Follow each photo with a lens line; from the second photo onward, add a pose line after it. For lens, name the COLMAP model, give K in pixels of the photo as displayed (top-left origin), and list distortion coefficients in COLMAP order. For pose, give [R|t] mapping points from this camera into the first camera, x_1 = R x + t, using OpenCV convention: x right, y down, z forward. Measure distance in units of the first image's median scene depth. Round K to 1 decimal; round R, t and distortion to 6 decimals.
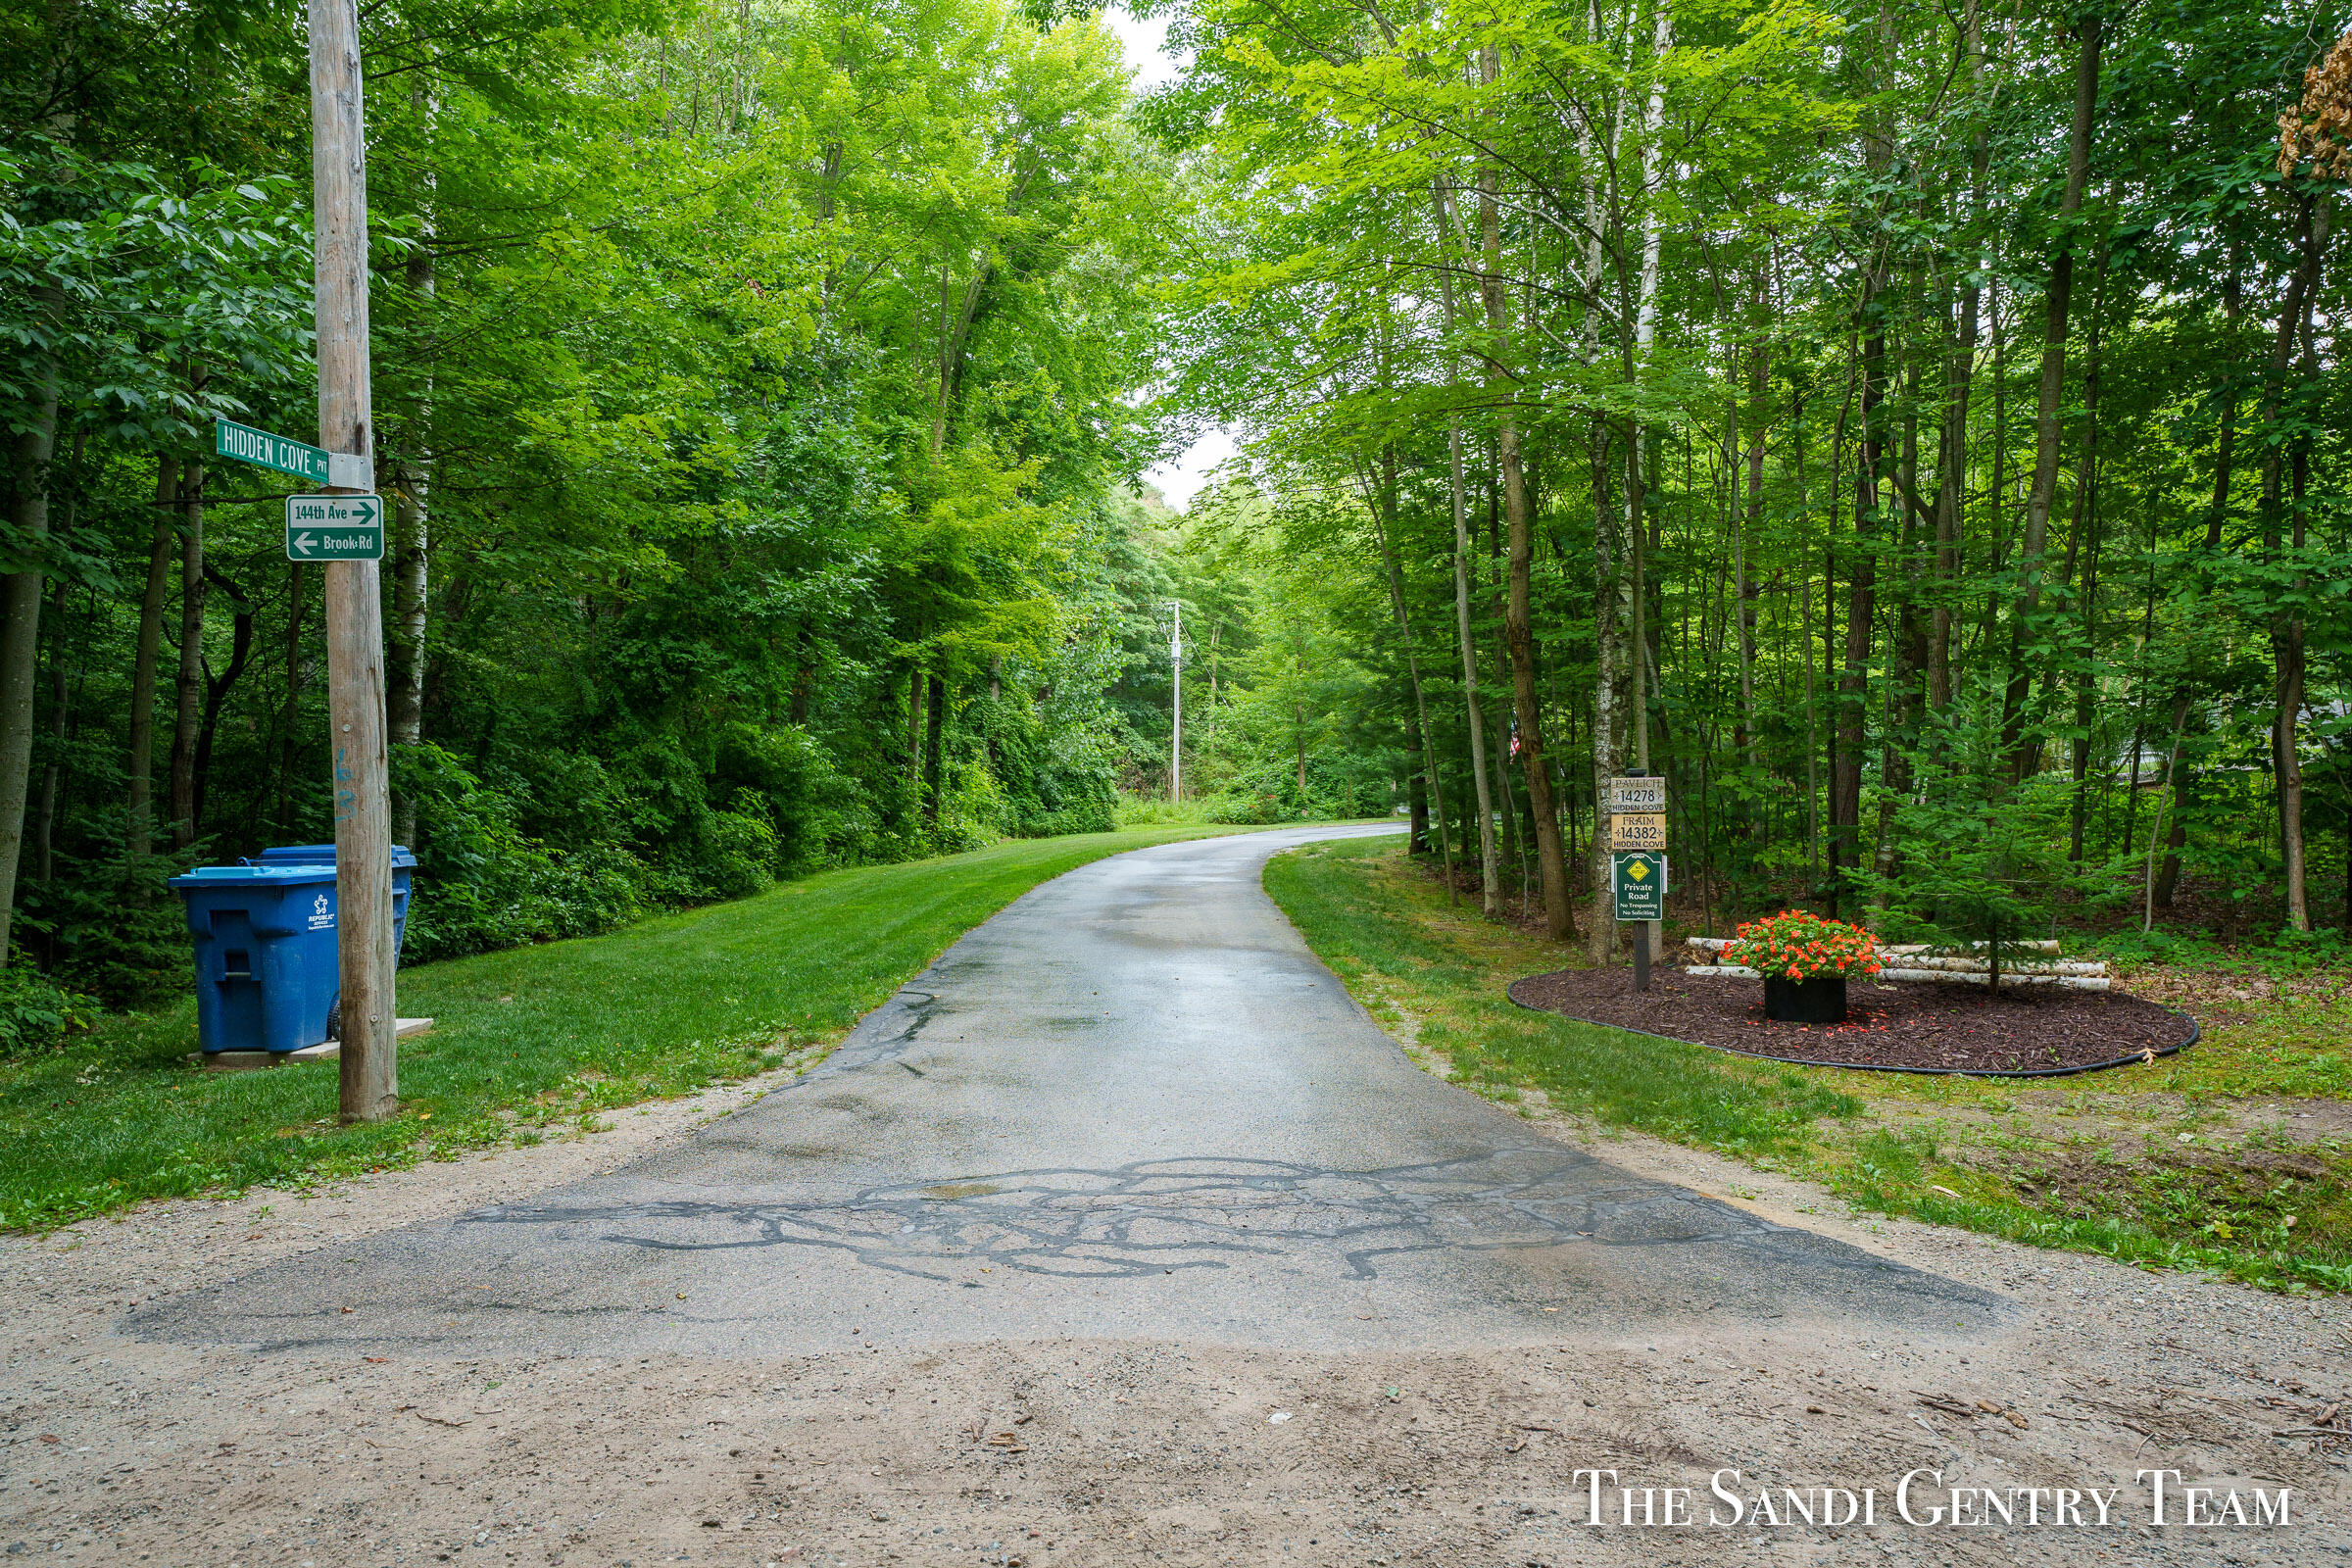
lens RADIAL K [[1619.2, 0, 1176.0], [0, 1619.2, 784.0], [0, 0, 1]] dist [-0.000005, 0.000017]
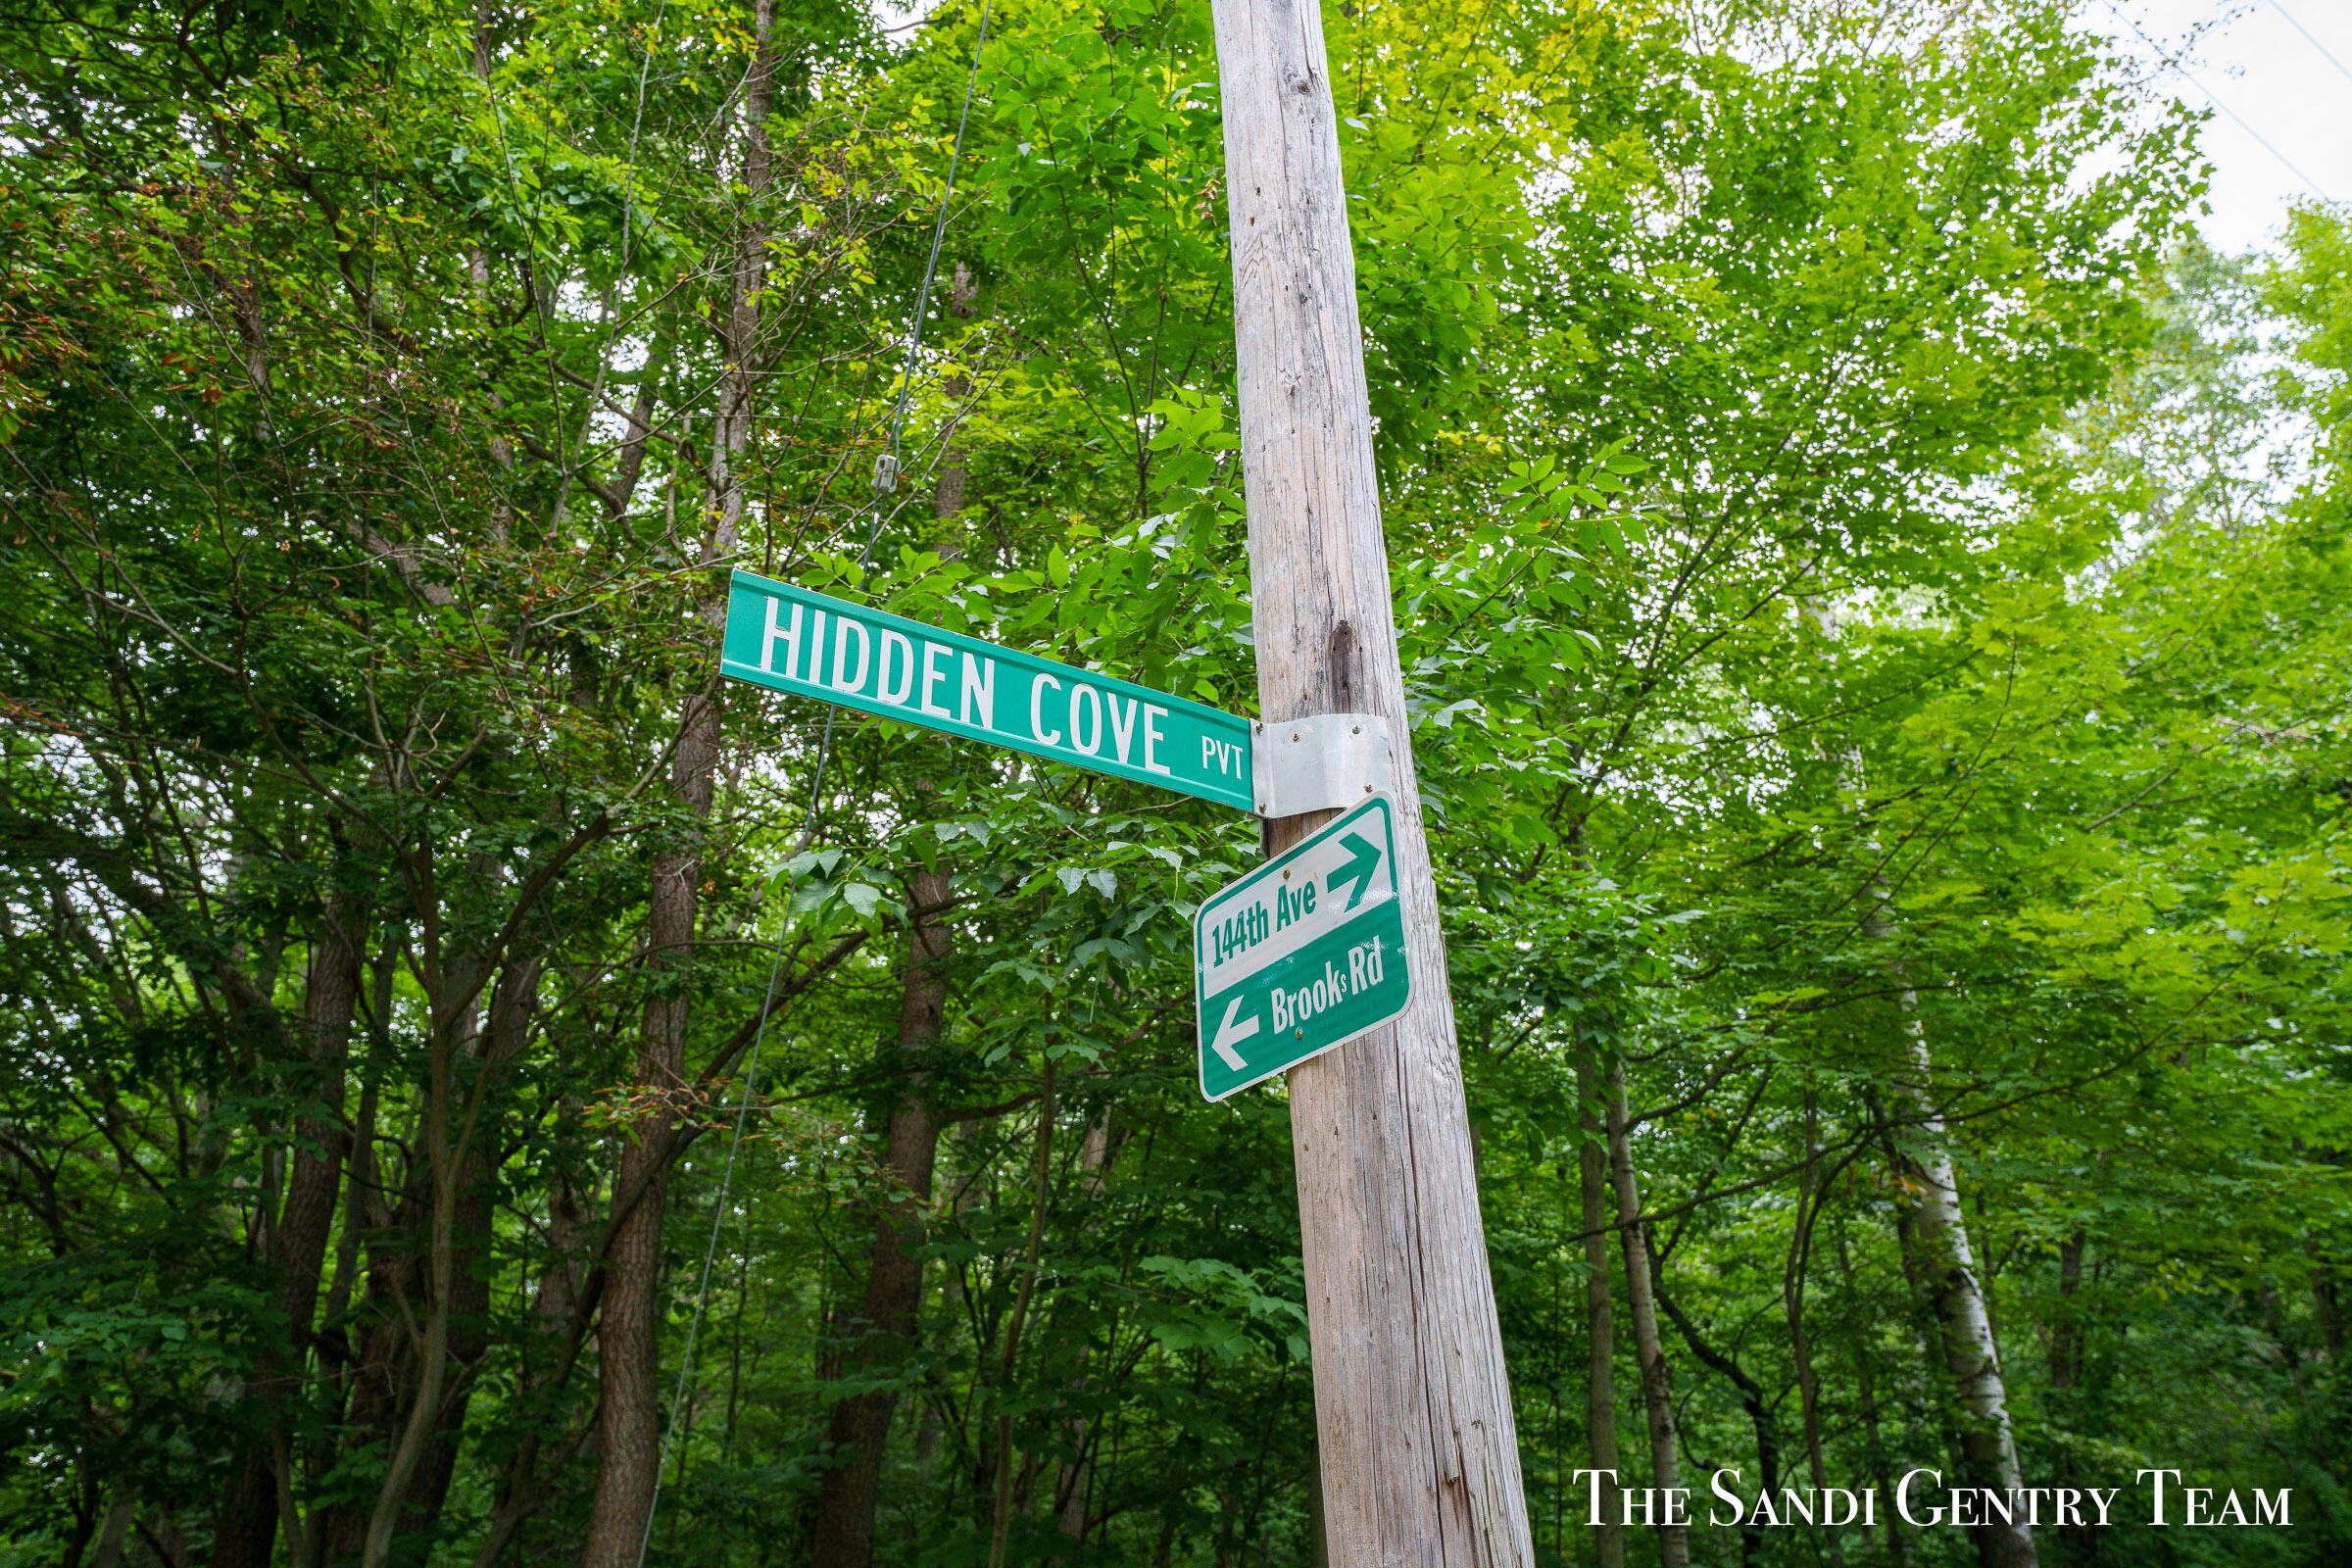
lens RADIAL K [[1619.2, 0, 1176.0], [0, 1619.2, 784.0], [0, 0, 1]] dist [-0.000005, 0.000017]
pose [[0.608466, -0.378032, -0.697754, -0.319843], [0.016025, 0.884923, -0.465462, -0.051531], [0.793418, 0.272037, 0.544504, 0.817525]]
